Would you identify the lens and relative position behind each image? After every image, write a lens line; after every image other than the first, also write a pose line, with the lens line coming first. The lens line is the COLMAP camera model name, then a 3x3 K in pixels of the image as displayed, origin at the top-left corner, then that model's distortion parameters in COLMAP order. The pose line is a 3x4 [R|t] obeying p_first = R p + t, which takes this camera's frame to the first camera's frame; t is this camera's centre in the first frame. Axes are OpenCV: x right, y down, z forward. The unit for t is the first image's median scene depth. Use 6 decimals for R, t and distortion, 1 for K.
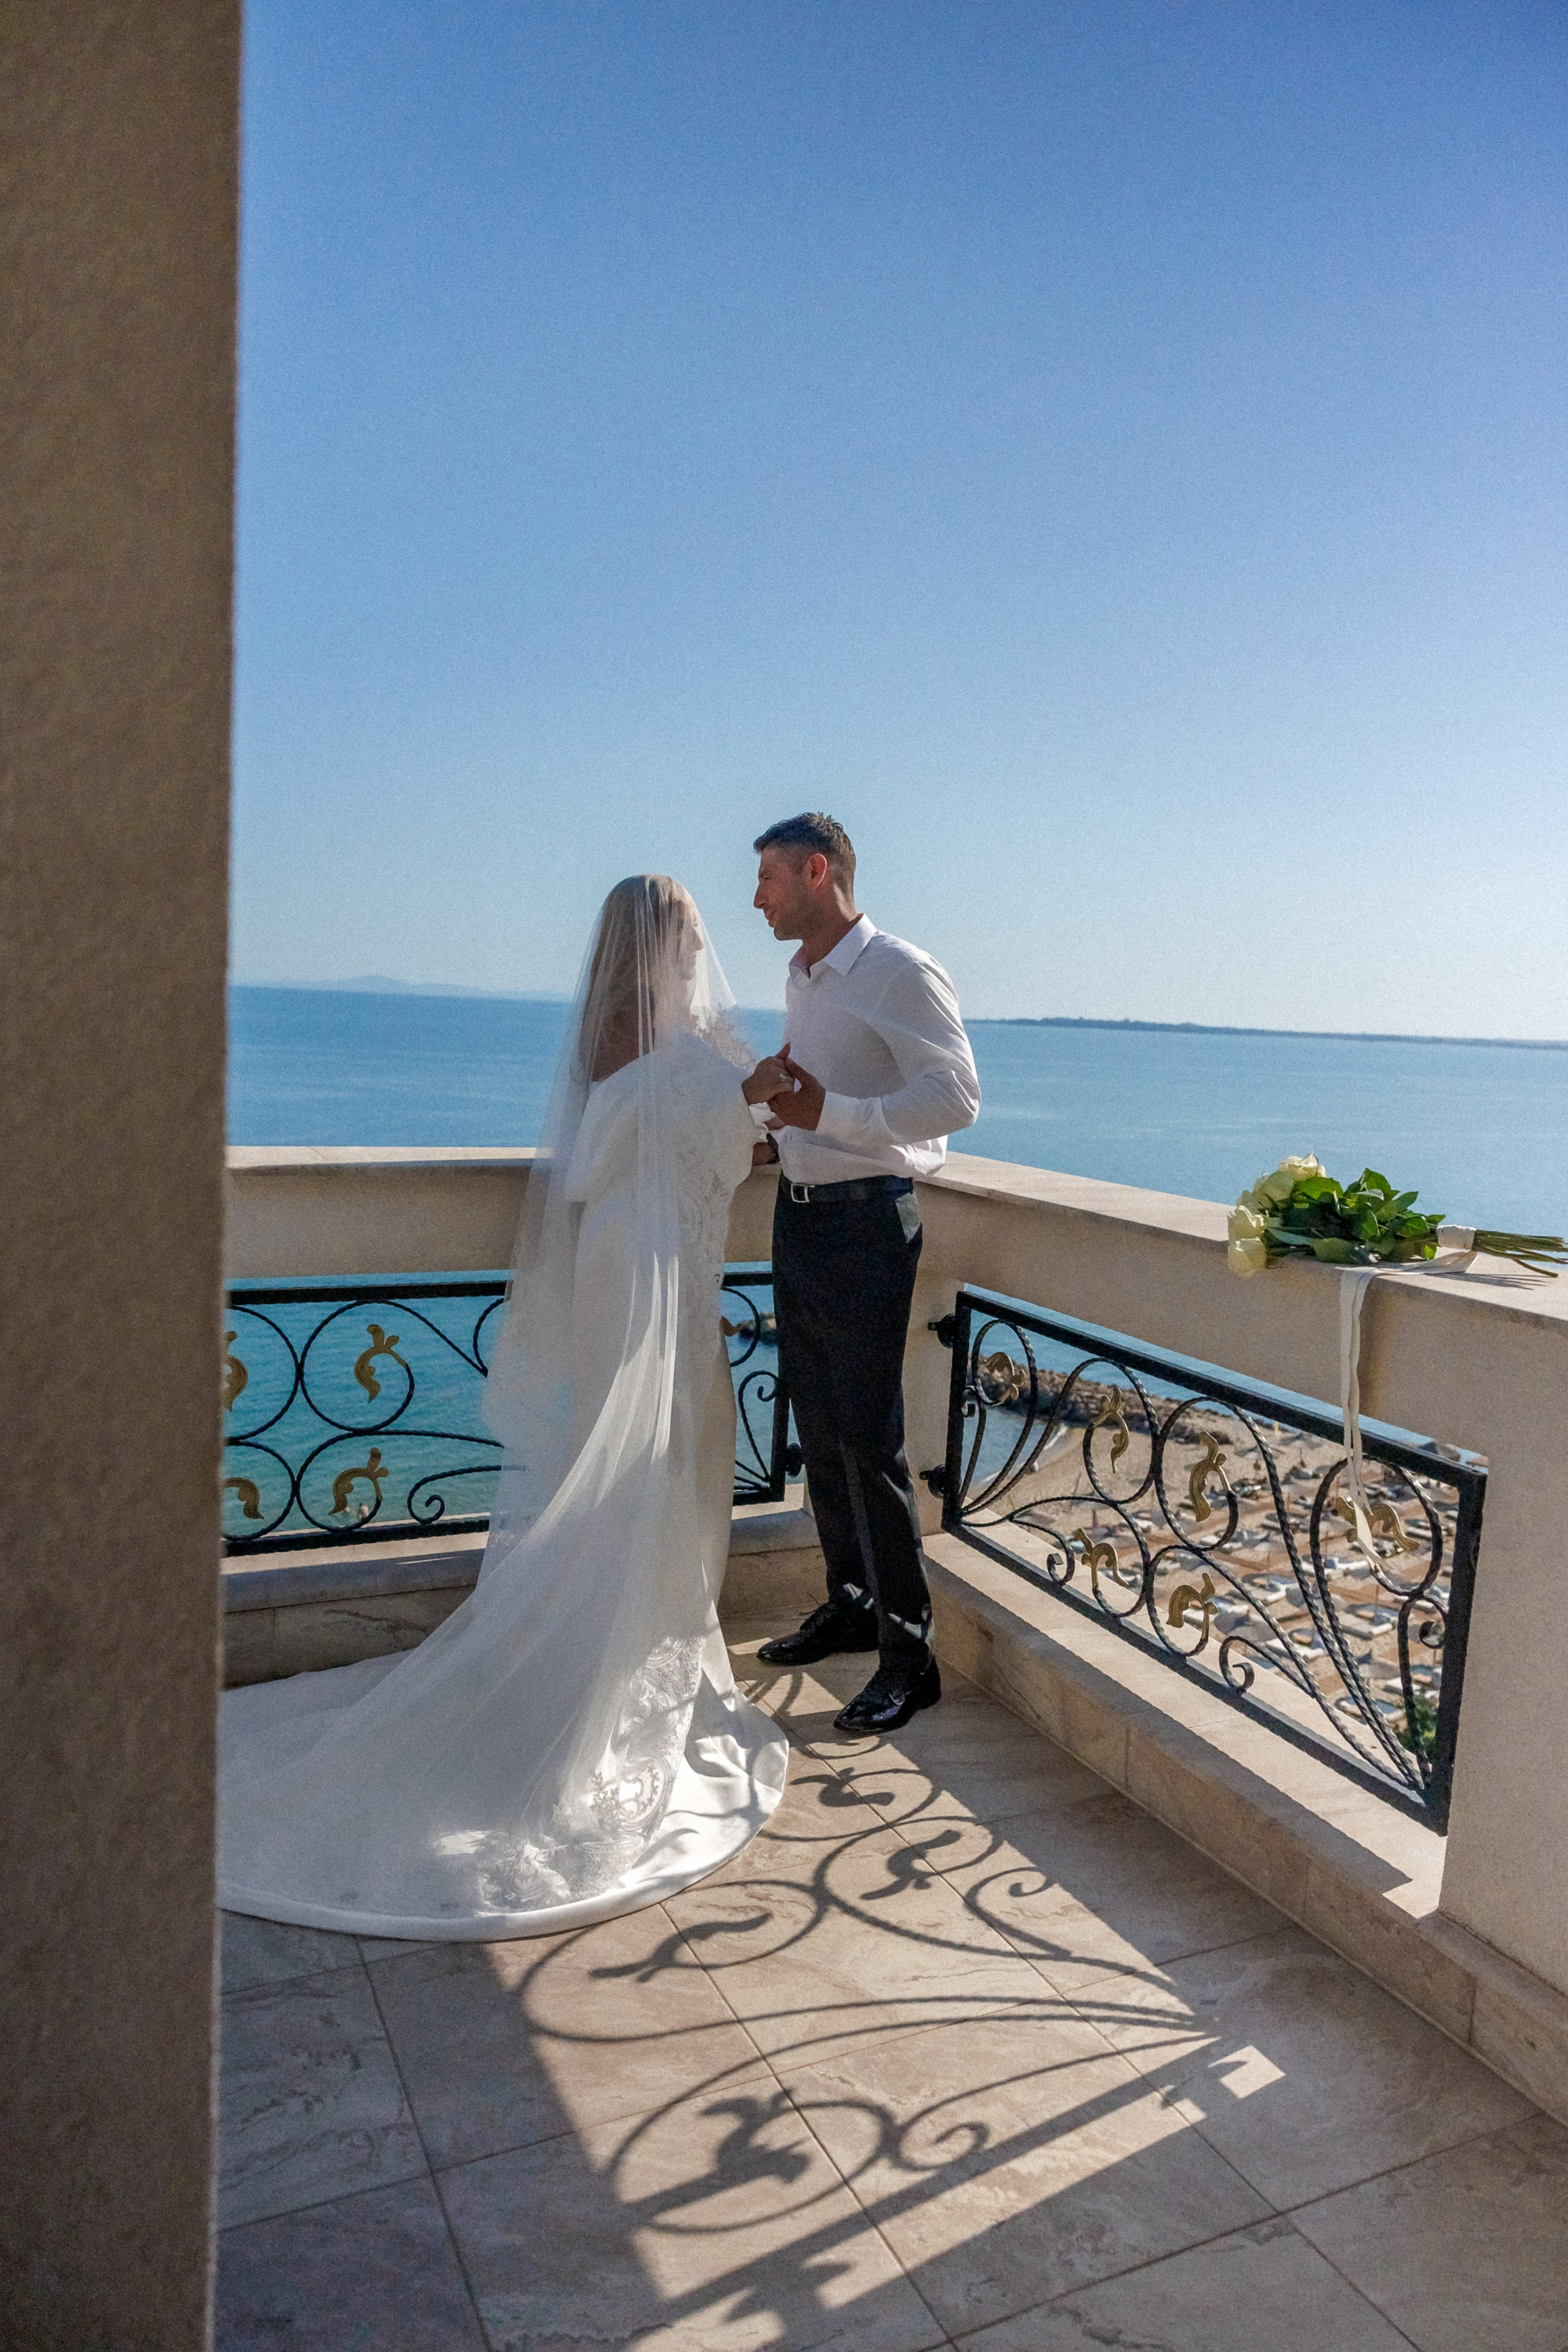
lens RADIAL K [[1637.1, 0, 823.3], [0, 1637.1, 1173.5], [0, 0, 1]] dist [-0.027017, 0.000756]
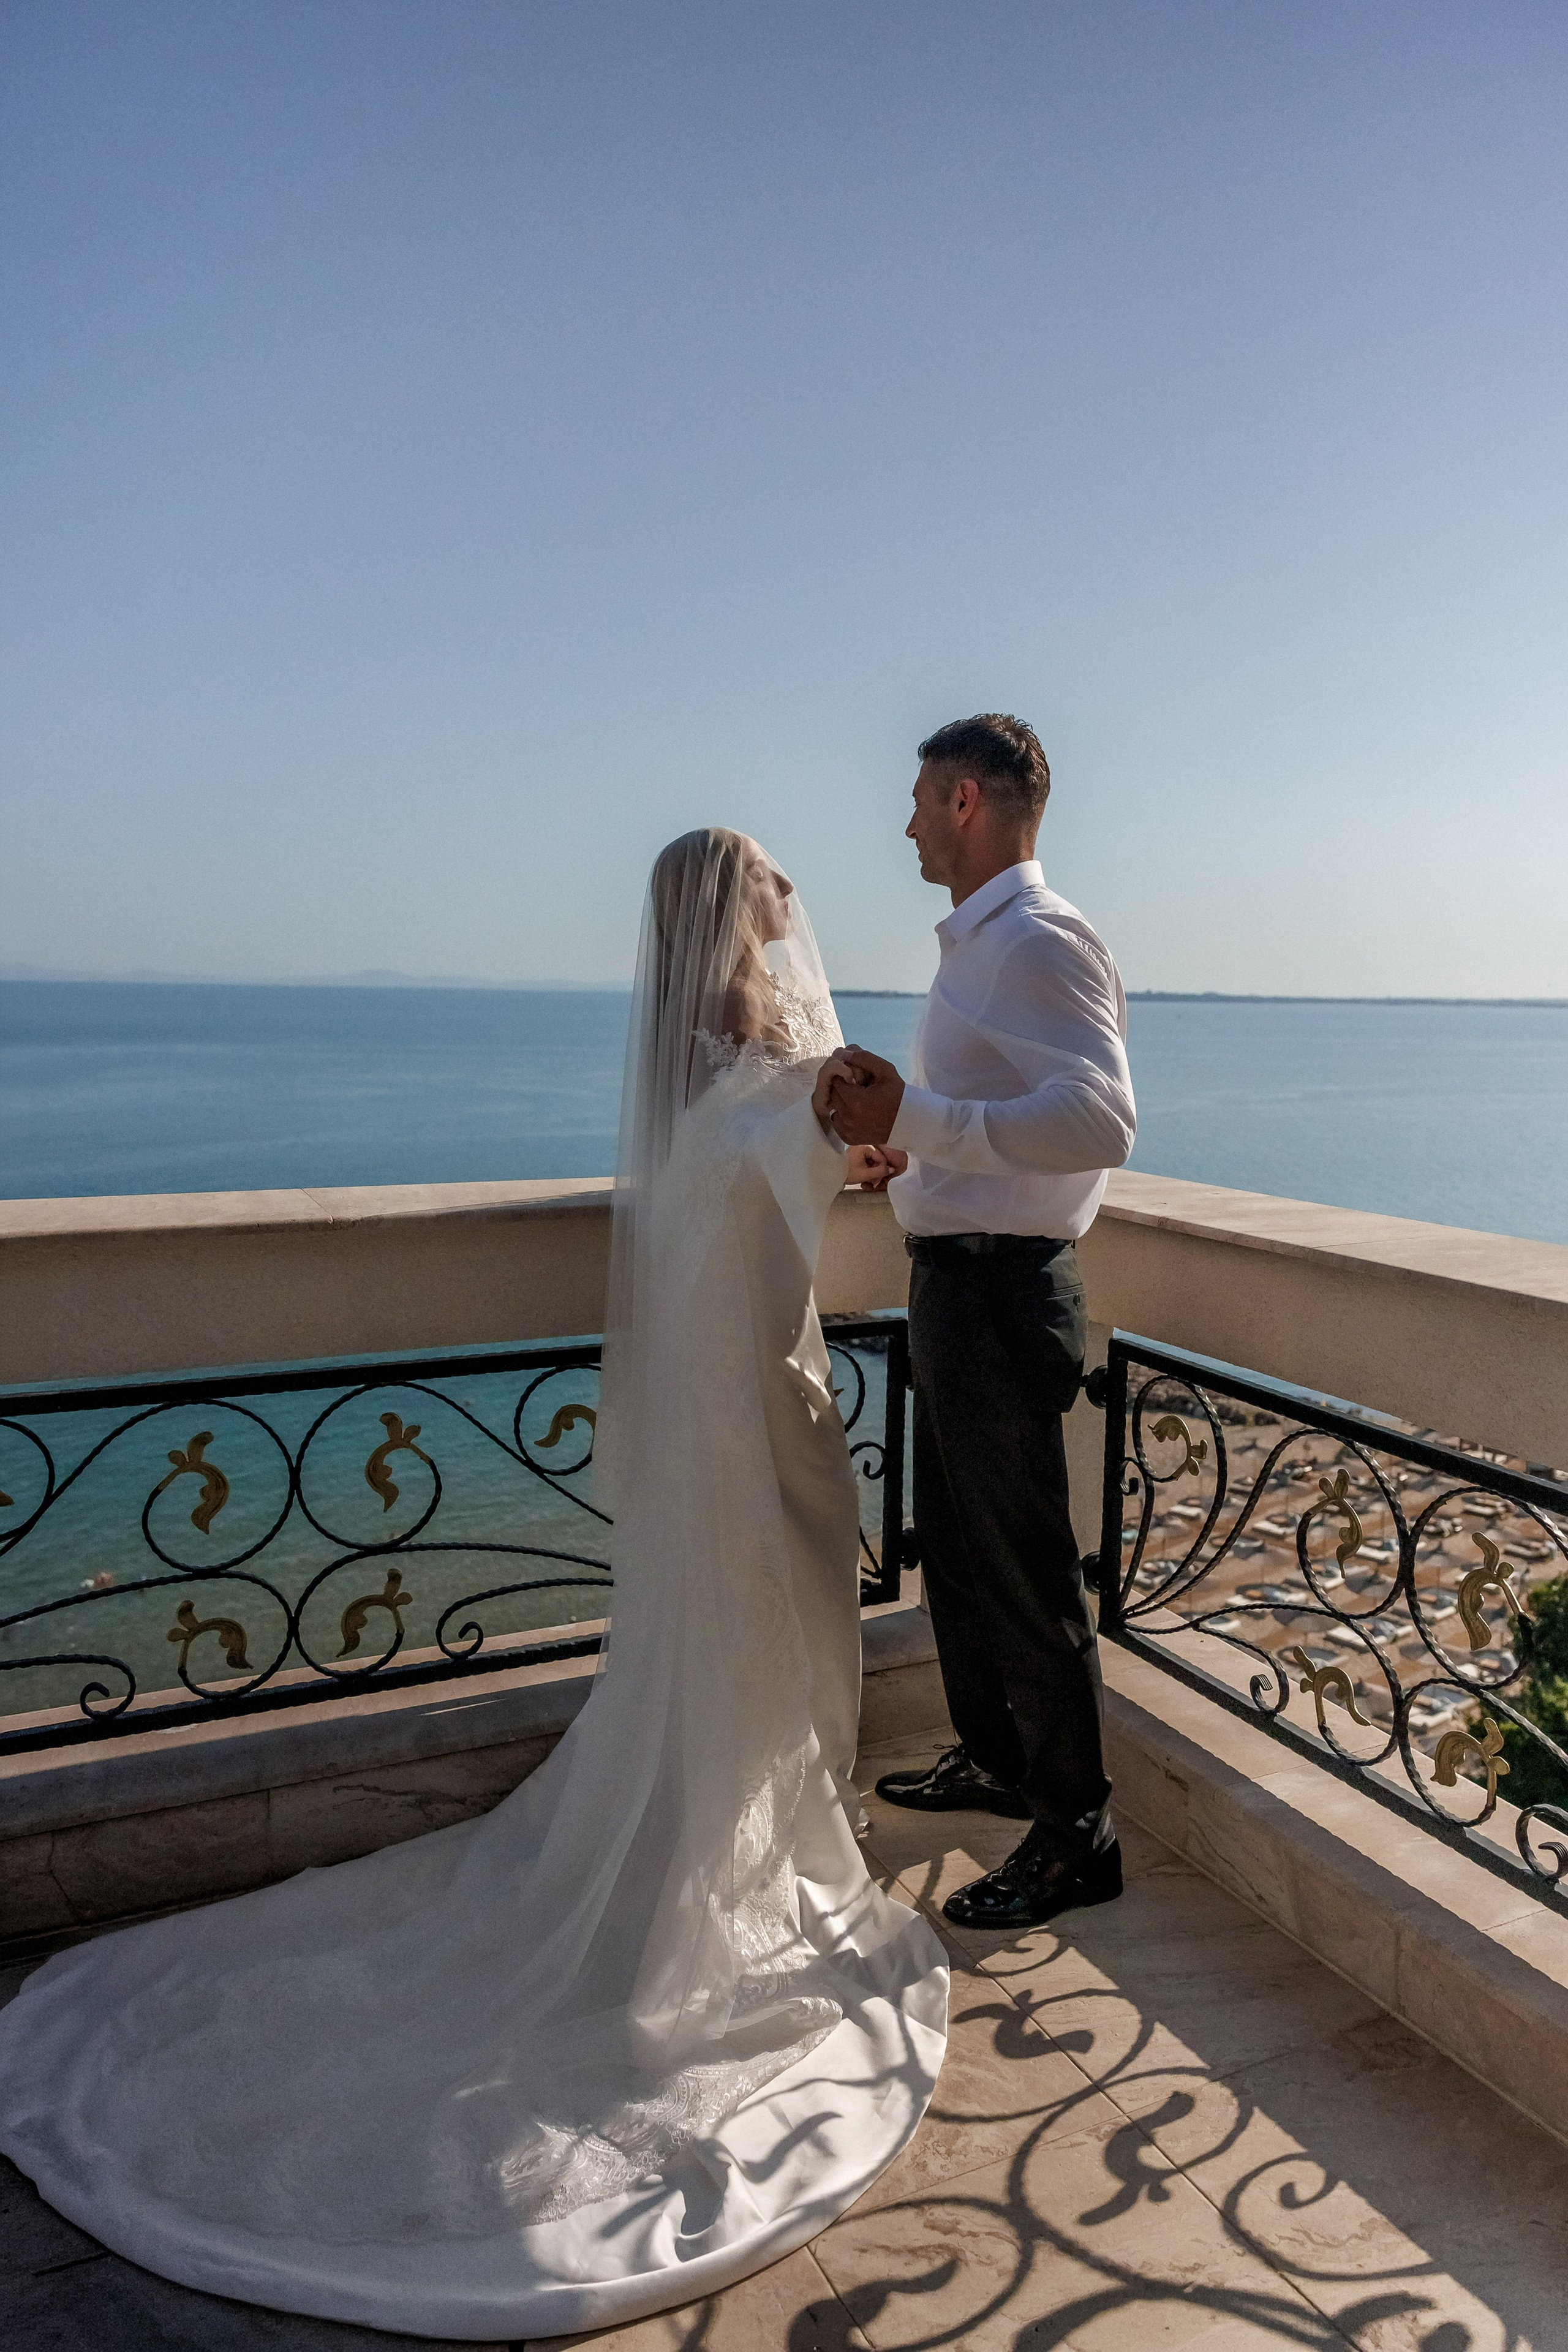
lens RADIAL K [[1638.8, 0, 838.8], [0, 1638.8, 1096.7], [0, 0, 1]] dist [-0.000849, 0.000339]
pose [[0.999381, -0.035164, 0.001135, -0.053712], [0.035182, 0.998722, -0.036274, -0.024763], [0.000142, 0.036291, 0.999341, 0.205094]]
